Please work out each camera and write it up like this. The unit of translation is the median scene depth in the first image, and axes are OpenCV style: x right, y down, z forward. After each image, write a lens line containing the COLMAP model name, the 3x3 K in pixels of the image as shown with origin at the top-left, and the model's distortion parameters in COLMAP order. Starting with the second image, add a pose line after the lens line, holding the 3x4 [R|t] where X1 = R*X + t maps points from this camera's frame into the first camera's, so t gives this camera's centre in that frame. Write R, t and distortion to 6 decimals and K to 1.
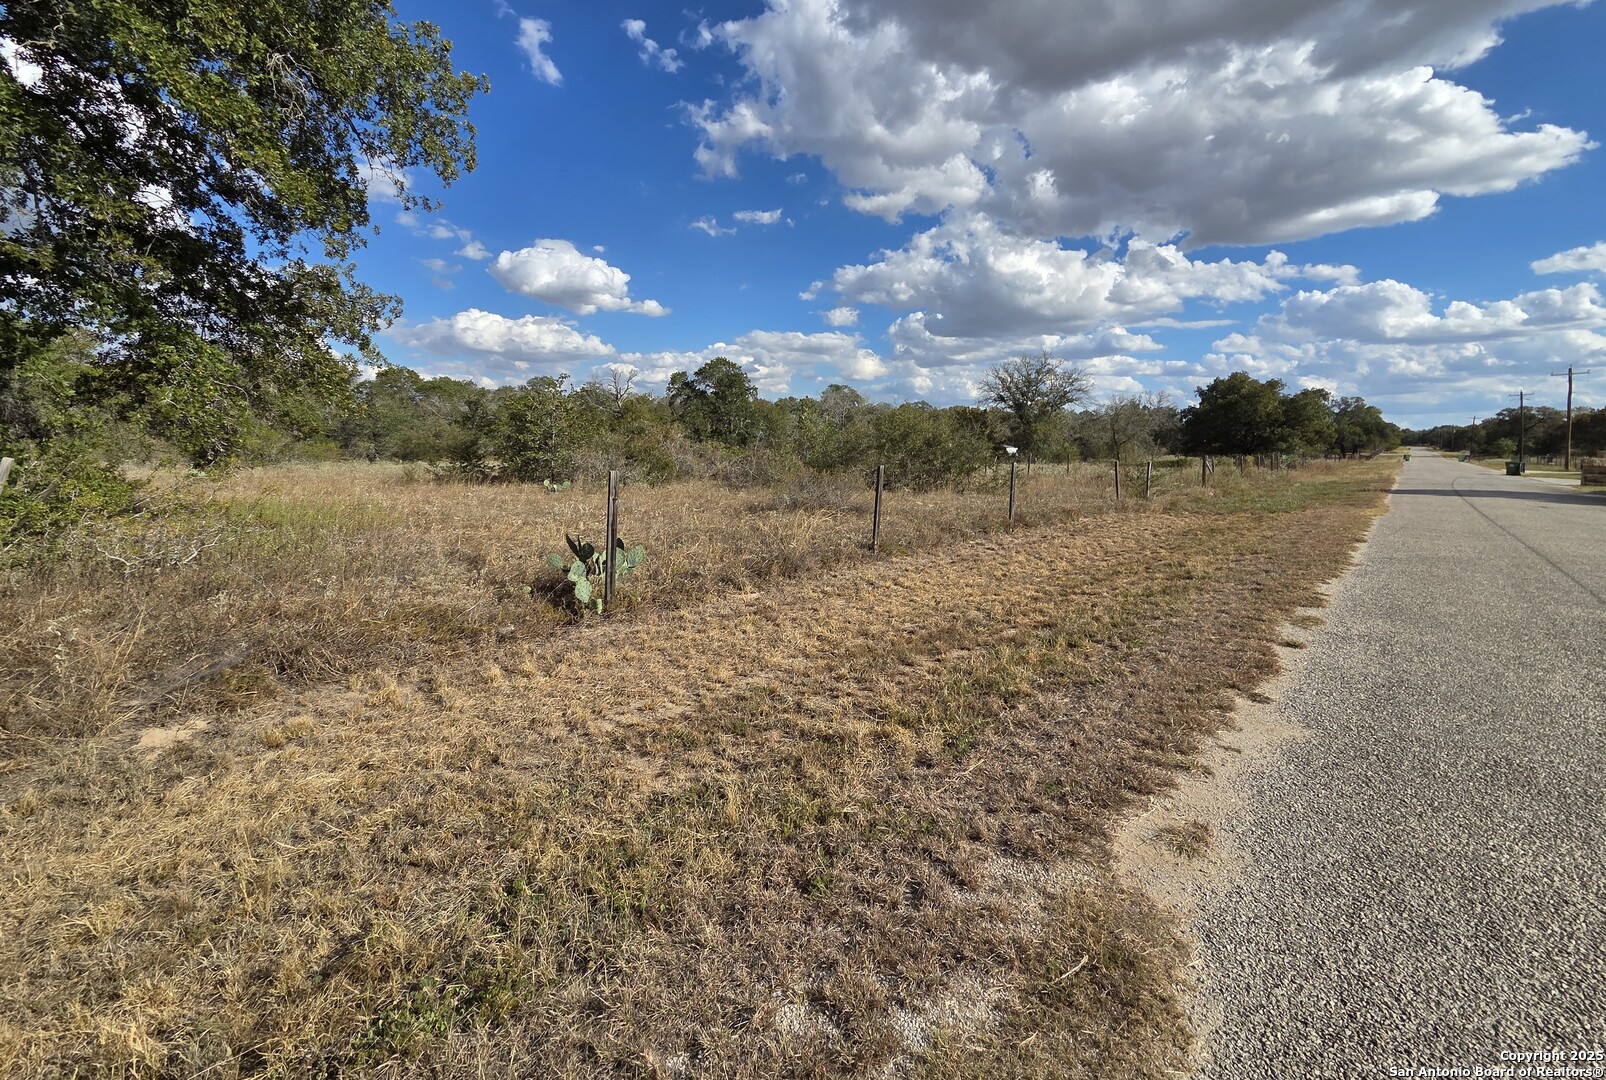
lens RADIAL K [[622.9, 0, 798.1], [0, 622.9, 531.0], [0, 0, 1]] dist [0.005370, -0.002417]
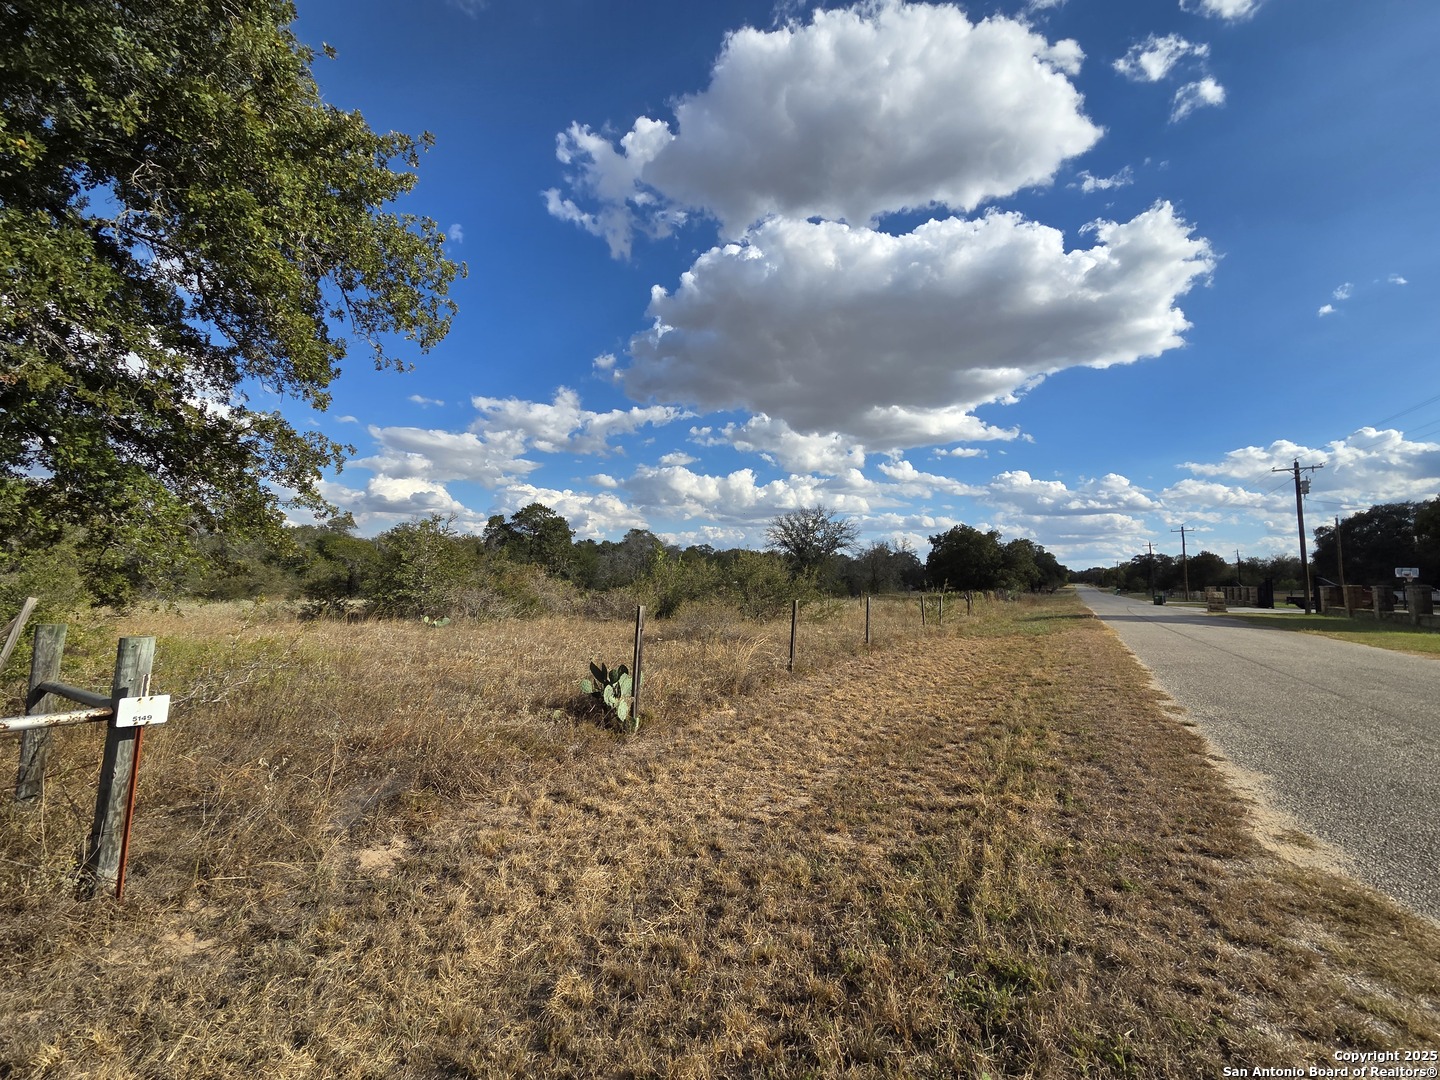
lens RADIAL K [[582.5, 0, 684.6], [0, 582.5, 587.0], [0, 0, 1]] dist [-0.004315, -0.000046]
pose [[0.982384, -0.002978, 0.186848, -0.326864], [0.027437, 0.991336, -0.128454, 0.011781], [-0.184847, 0.131318, 0.973954, -0.046431]]
